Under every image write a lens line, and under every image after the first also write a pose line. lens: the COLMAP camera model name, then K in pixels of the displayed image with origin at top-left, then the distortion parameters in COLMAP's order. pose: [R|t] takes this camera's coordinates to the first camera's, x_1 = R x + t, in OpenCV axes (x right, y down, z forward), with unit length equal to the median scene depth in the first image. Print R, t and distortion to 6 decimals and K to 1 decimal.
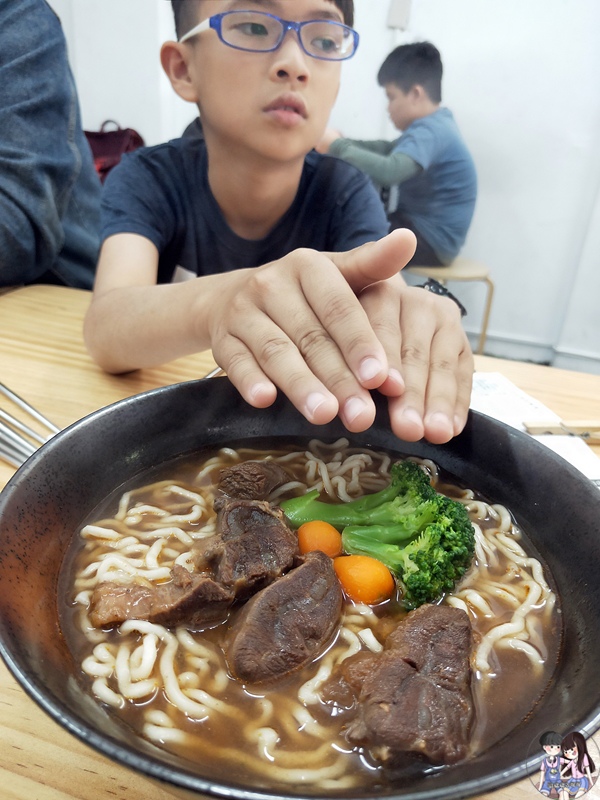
lens RADIAL K [[630.8, 0, 300.0], [0, 630.8, 400.0], [0, 0, 1]] dist [0.006228, 0.003447]
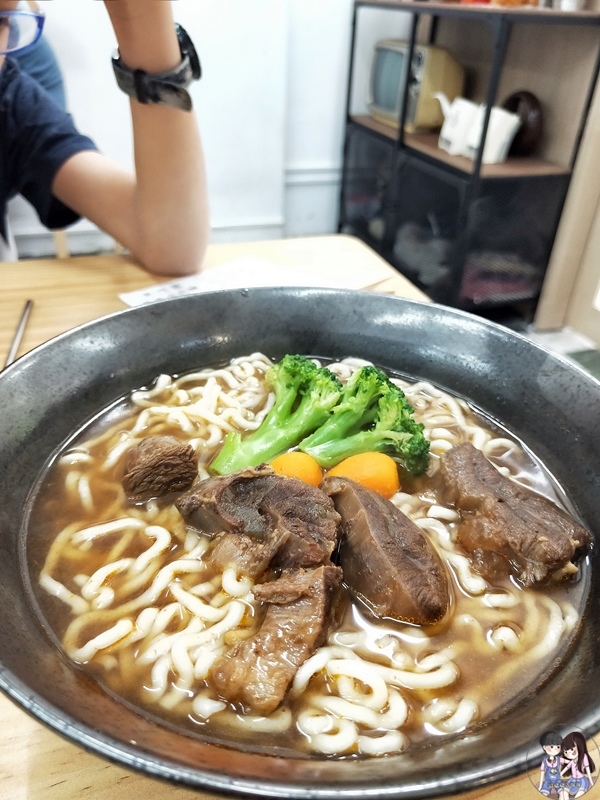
lens RADIAL K [[630.8, 0, 300.0], [0, 630.8, 400.0], [0, 0, 1]] dist [0.006228, 0.003447]
pose [[0.597167, -0.467121, 0.652065, -0.518985], [0.337936, 0.883778, 0.323629, -0.163406], [-0.727455, 0.027096, 0.685620, 0.386665]]
